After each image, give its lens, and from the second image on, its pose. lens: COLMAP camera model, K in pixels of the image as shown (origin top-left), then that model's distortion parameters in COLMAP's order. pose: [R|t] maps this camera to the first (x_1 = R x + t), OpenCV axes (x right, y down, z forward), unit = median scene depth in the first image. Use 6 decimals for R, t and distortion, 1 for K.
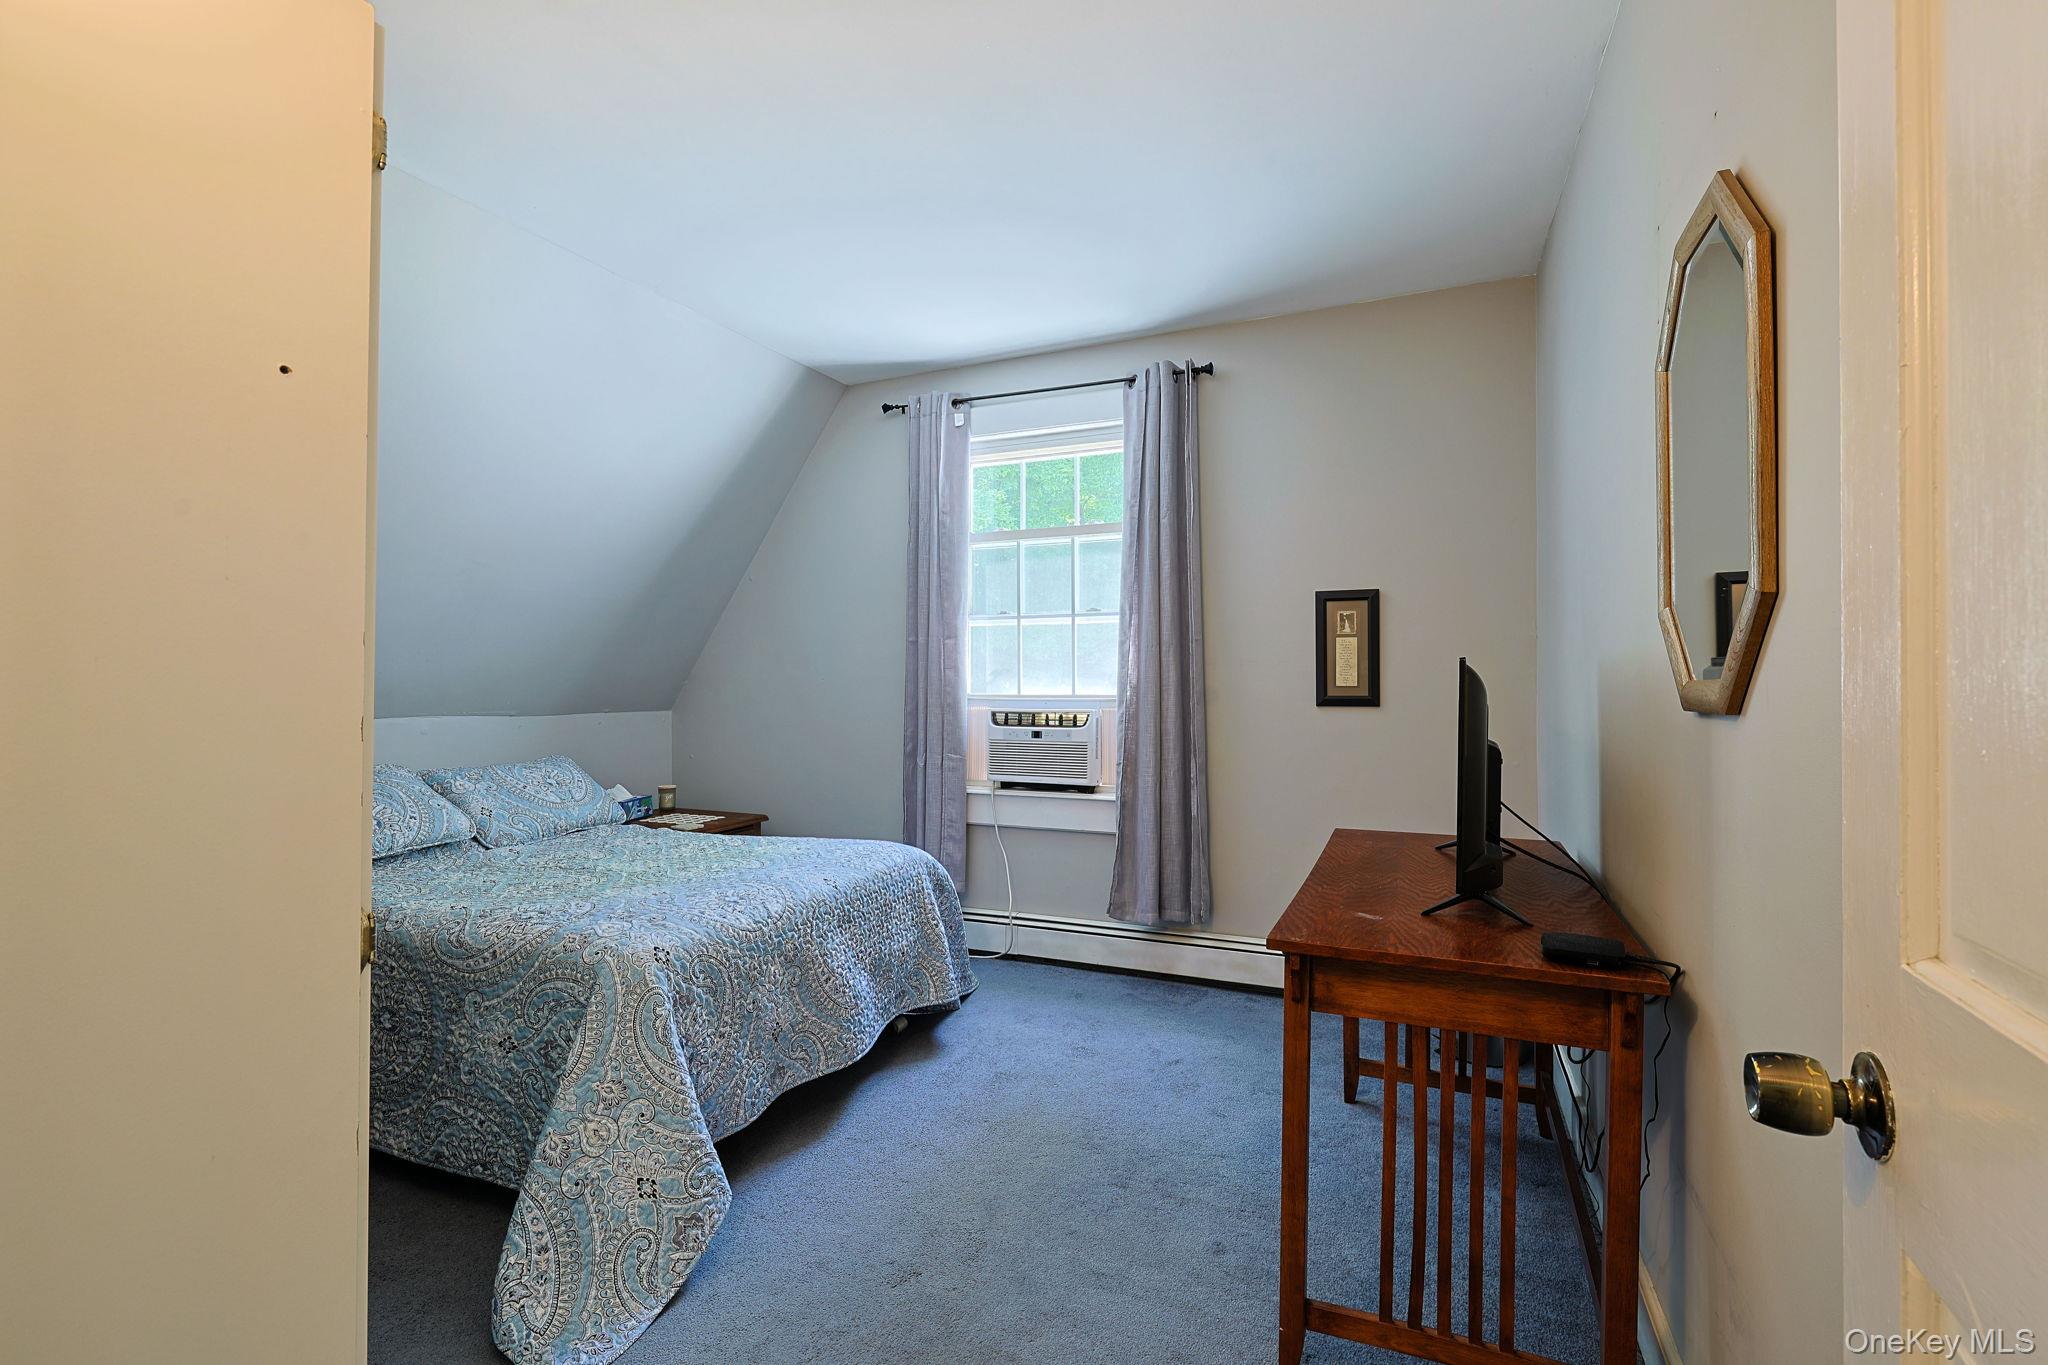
lens RADIAL K [[906.3, 0, 1030.6], [0, 906.3, 680.6], [0, 0, 1]] dist [-0.002447, 0.000576]
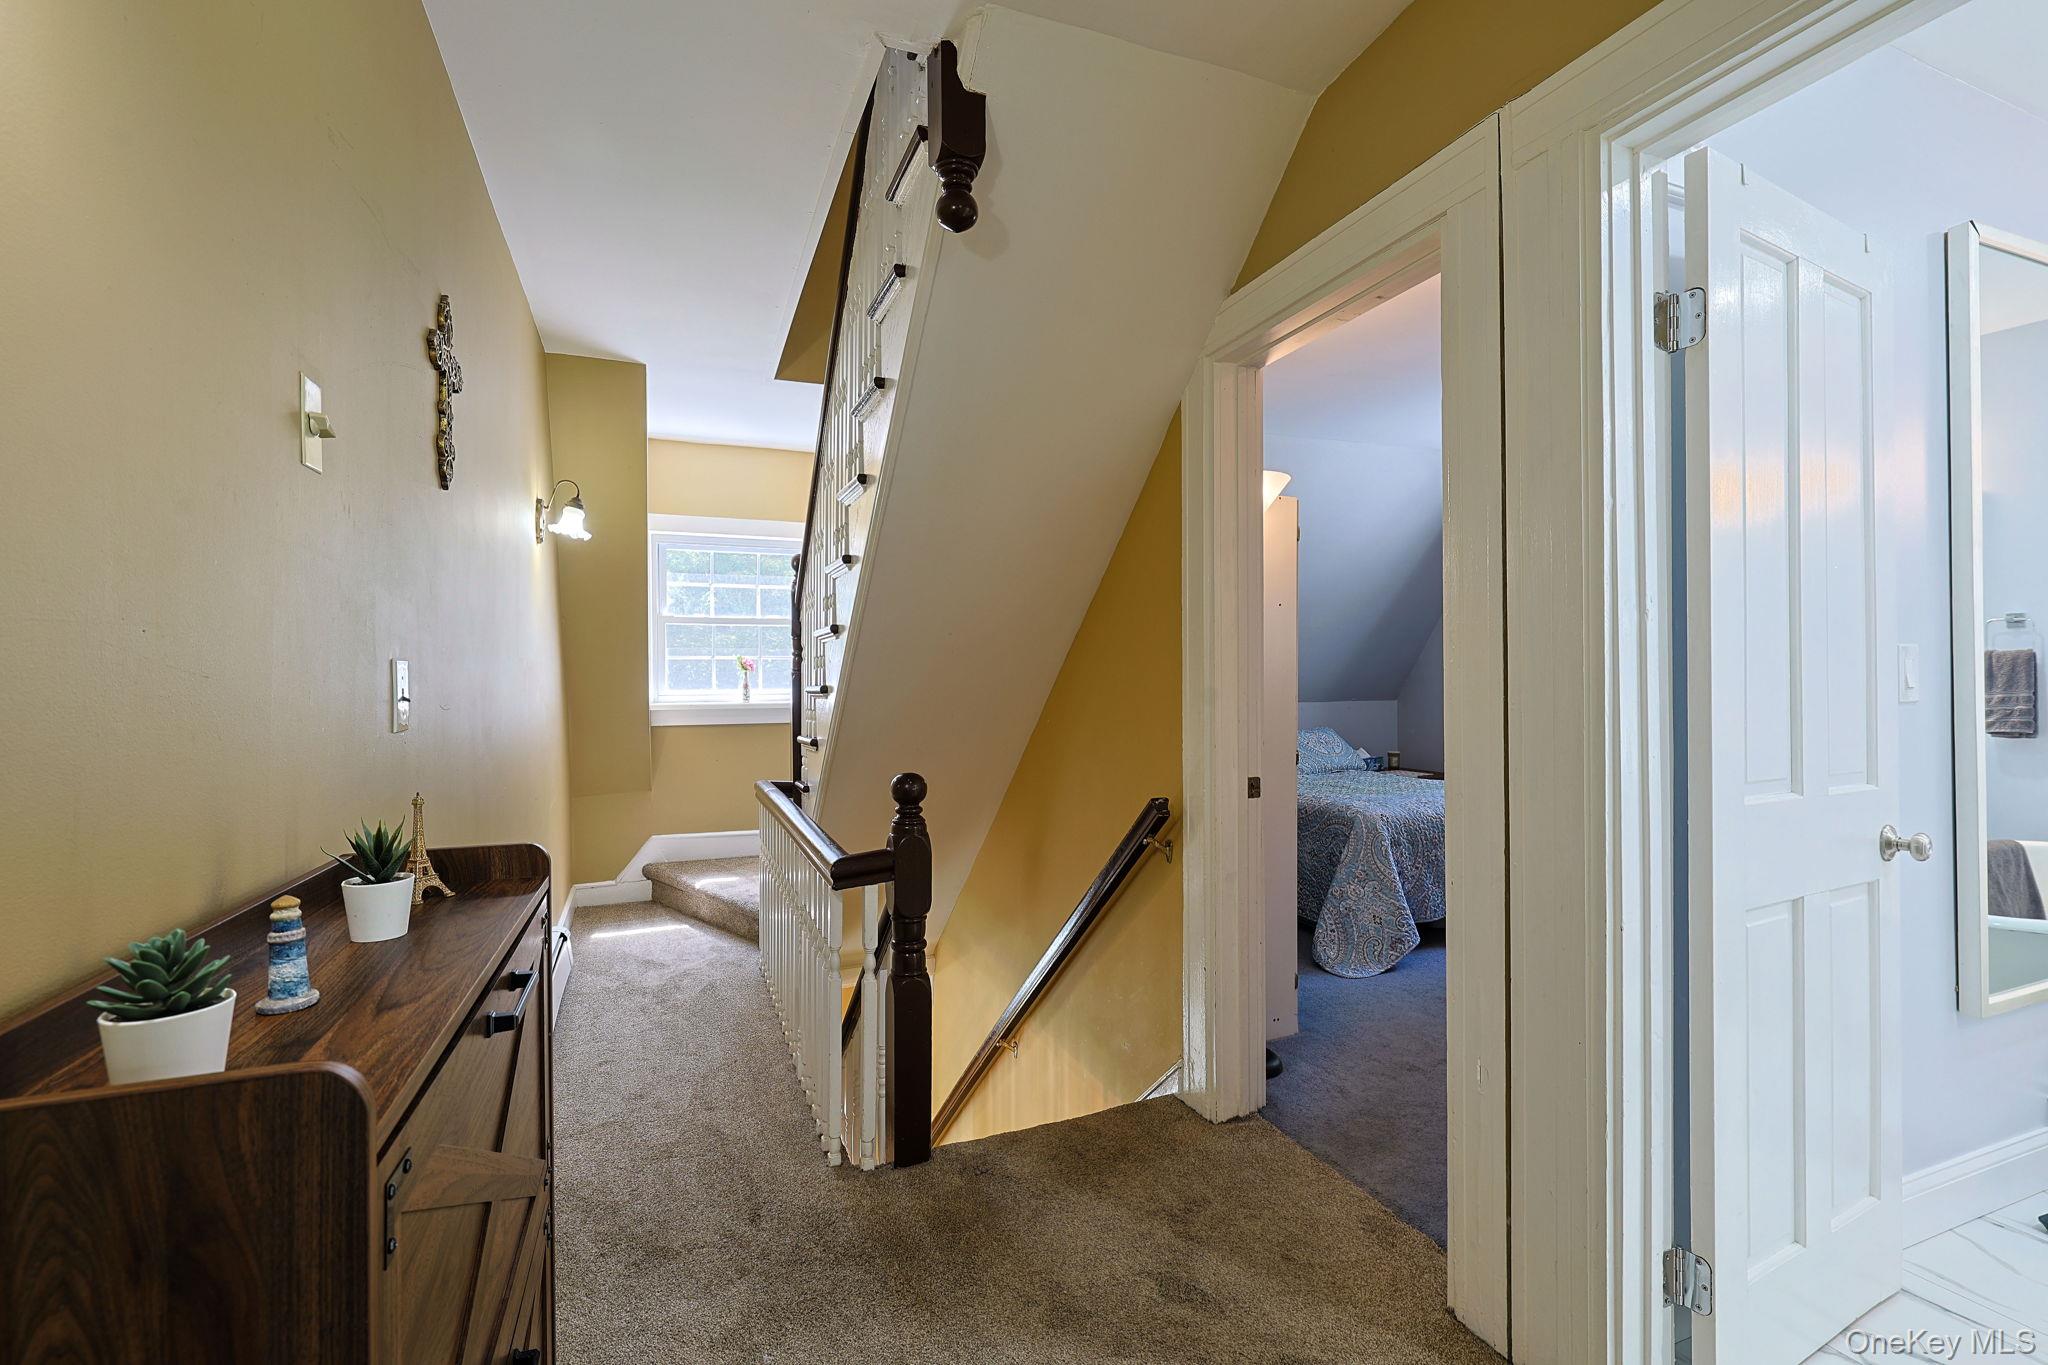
lens RADIAL K [[906.3, 0, 1028.3], [0, 906.3, 679.8], [0, 0, 1]] dist [-0.002447, 0.000576]
pose [[0.713820, -0.004911, -0.700312, 0.421306], [0.007889, 0.999968, 0.001029, -0.010799], [0.700285, -0.006260, 0.713836, -0.949909]]
